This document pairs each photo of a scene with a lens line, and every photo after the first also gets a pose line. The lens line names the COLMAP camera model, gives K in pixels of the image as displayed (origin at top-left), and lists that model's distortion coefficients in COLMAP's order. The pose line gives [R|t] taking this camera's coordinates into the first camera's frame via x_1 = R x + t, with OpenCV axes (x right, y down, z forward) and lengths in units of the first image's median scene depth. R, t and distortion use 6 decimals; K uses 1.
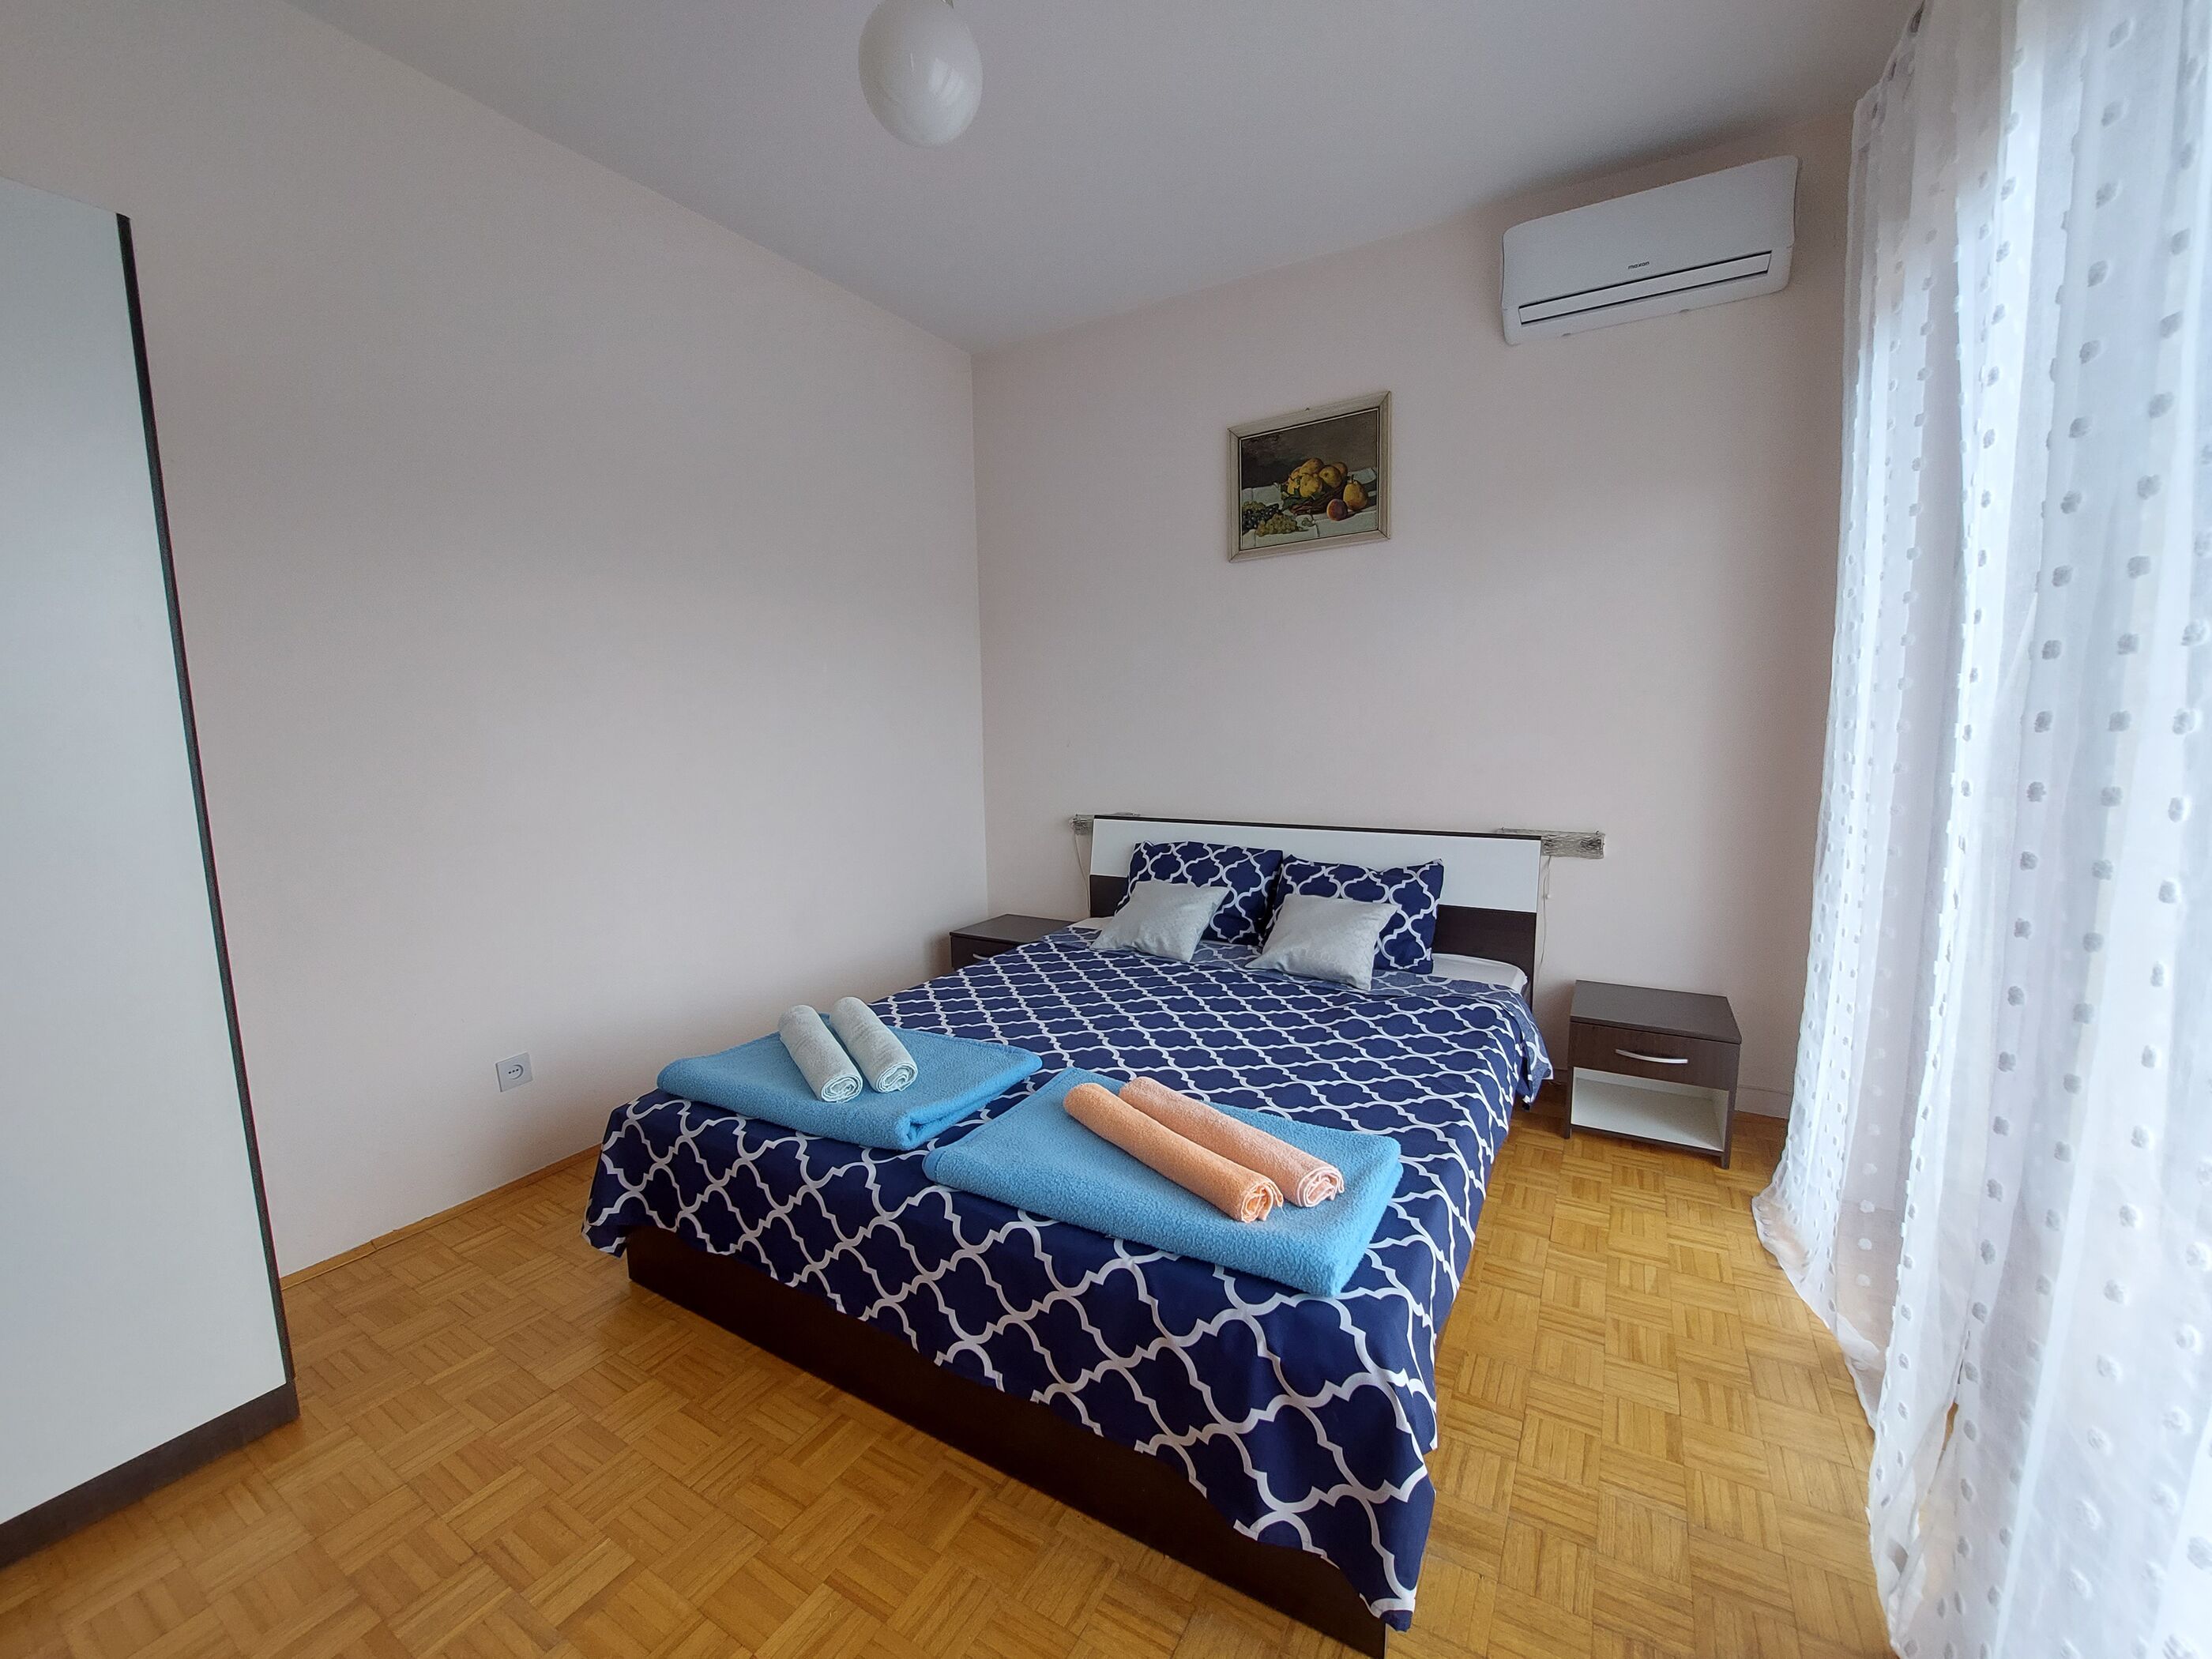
lens RADIAL K [[890.2, 0, 1106.0], [0, 890.2, 829.5], [0, 0, 1]] dist [-0.014848, -0.000414]
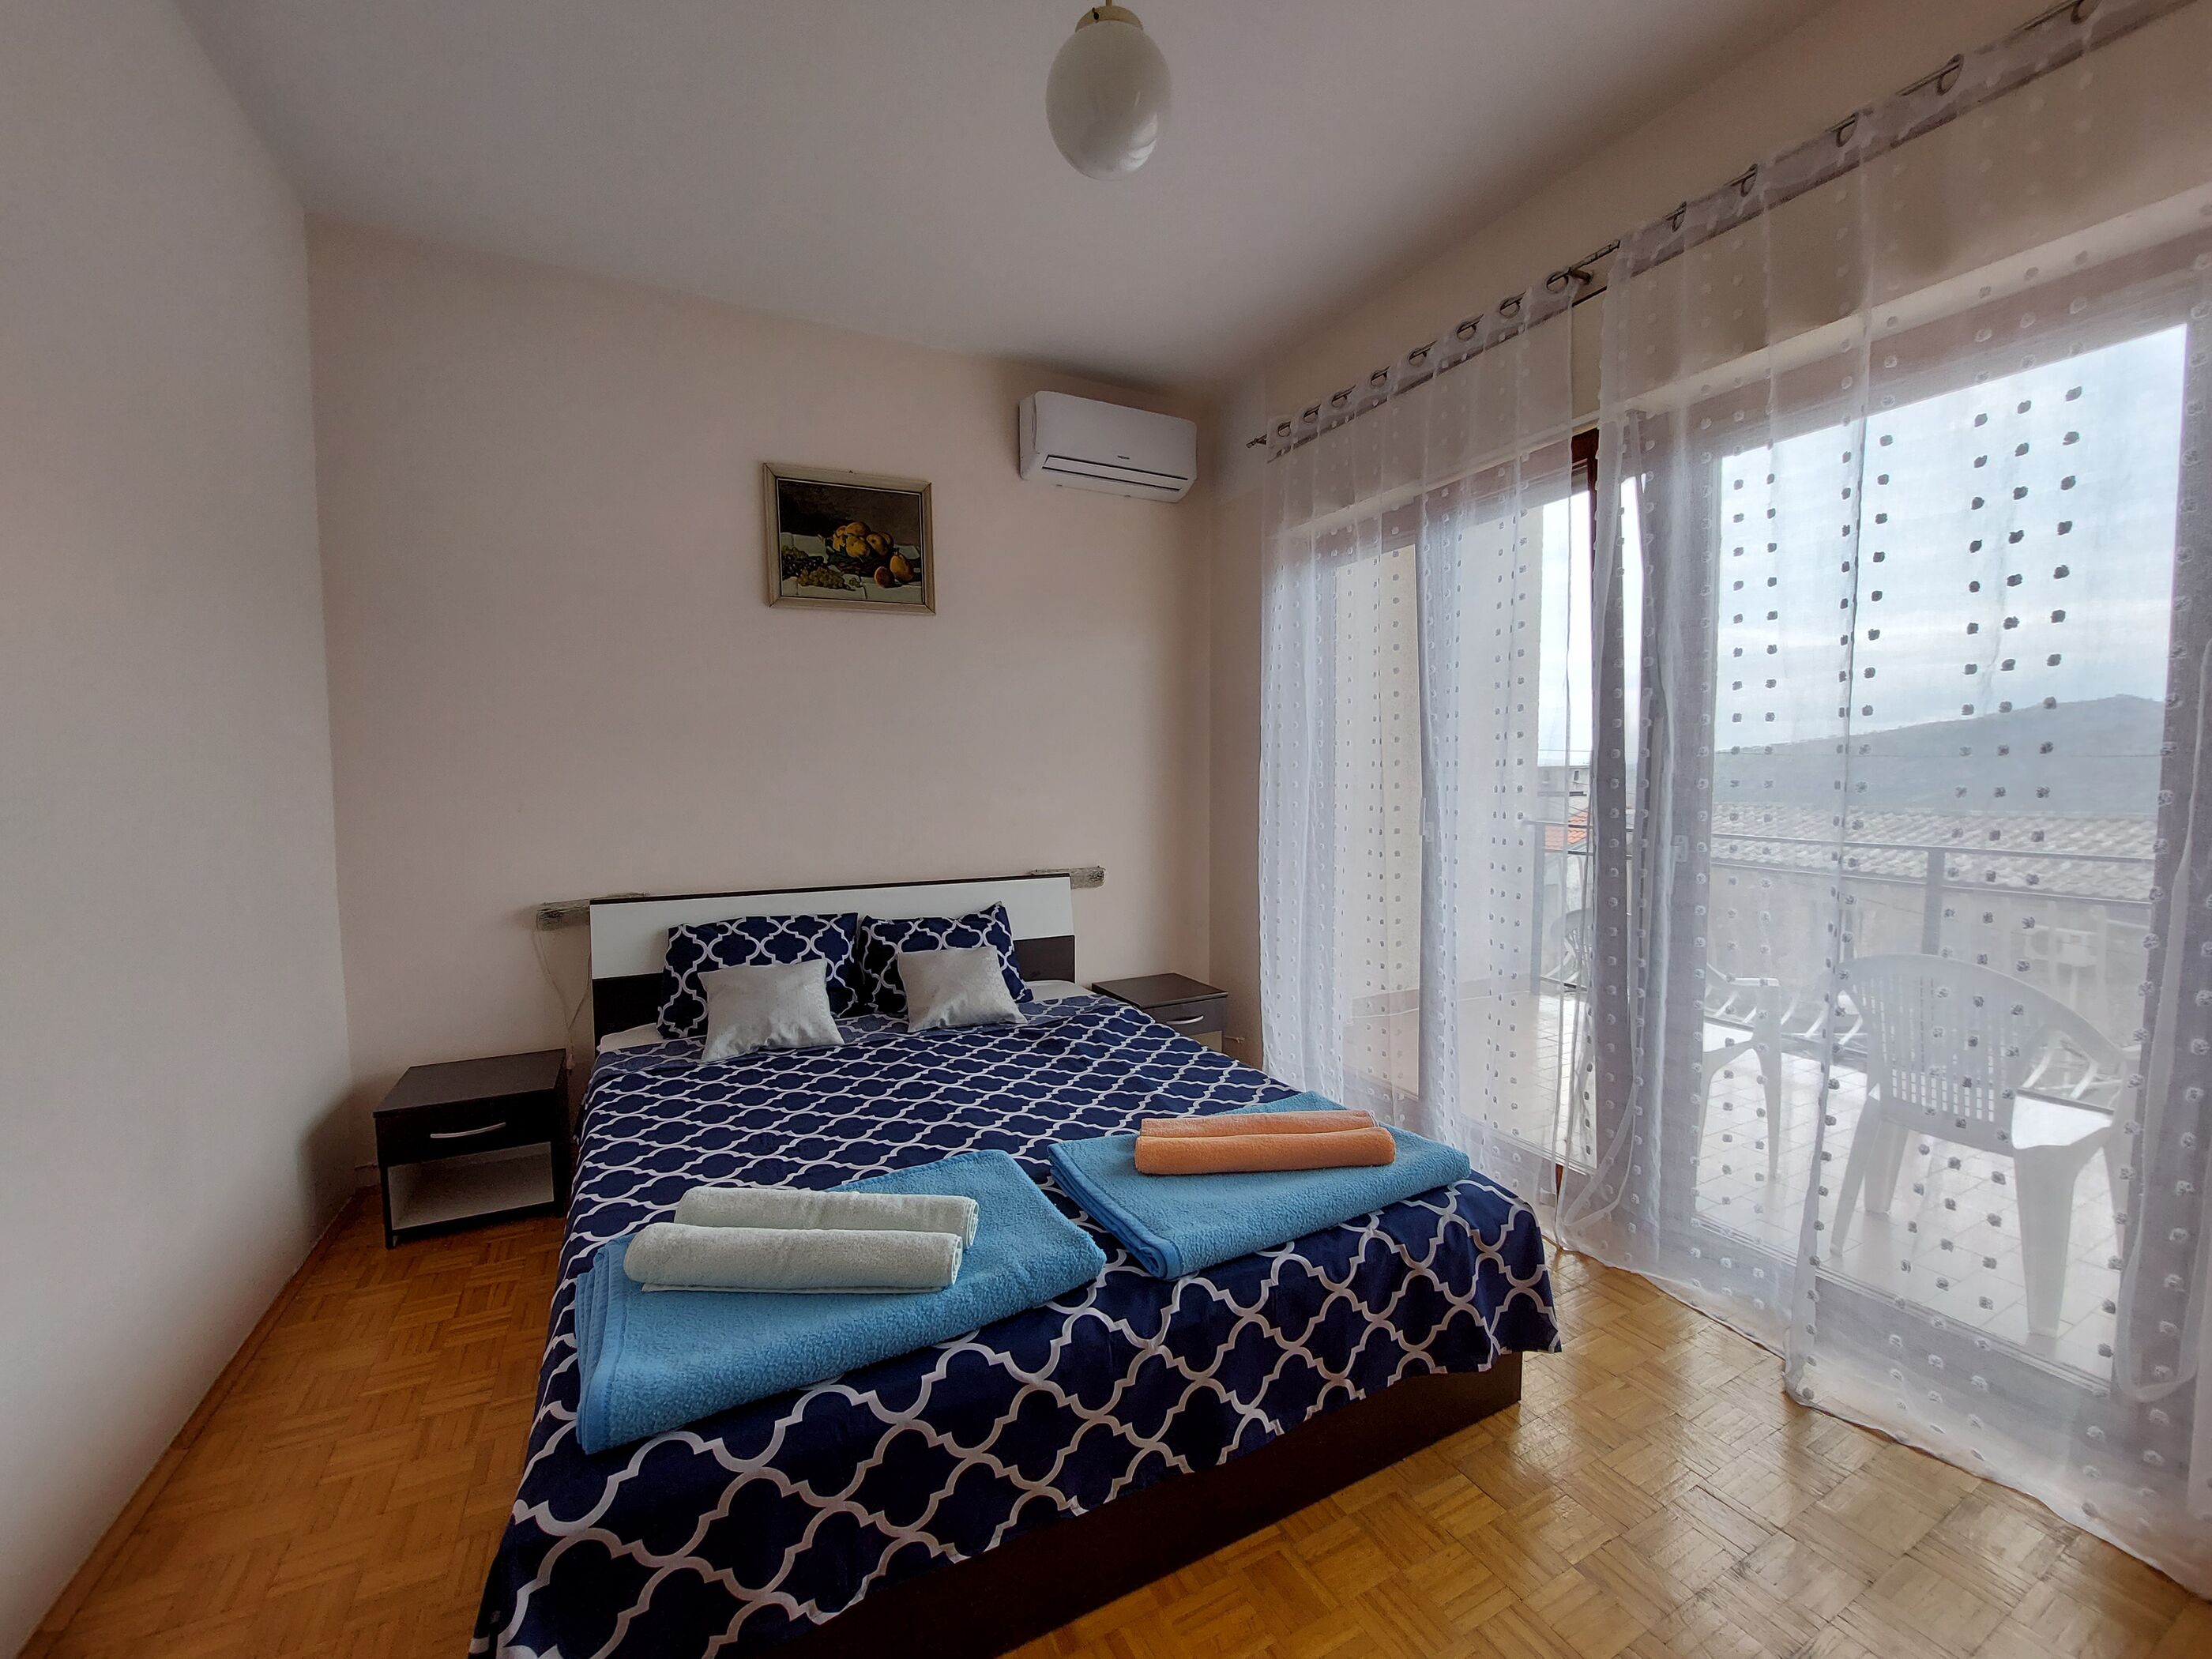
lens RADIAL K [[879.4, 0, 1106.0], [0, 879.4, 829.5], [0, 0, 1]] dist [-0.011323, -0.000095]
pose [[0.526567, -0.037026, 0.849327, -0.521977], [0.092764, 0.995588, -0.014109, -0.031152], [-0.845057, 0.086216, 0.527679, 0.287553]]
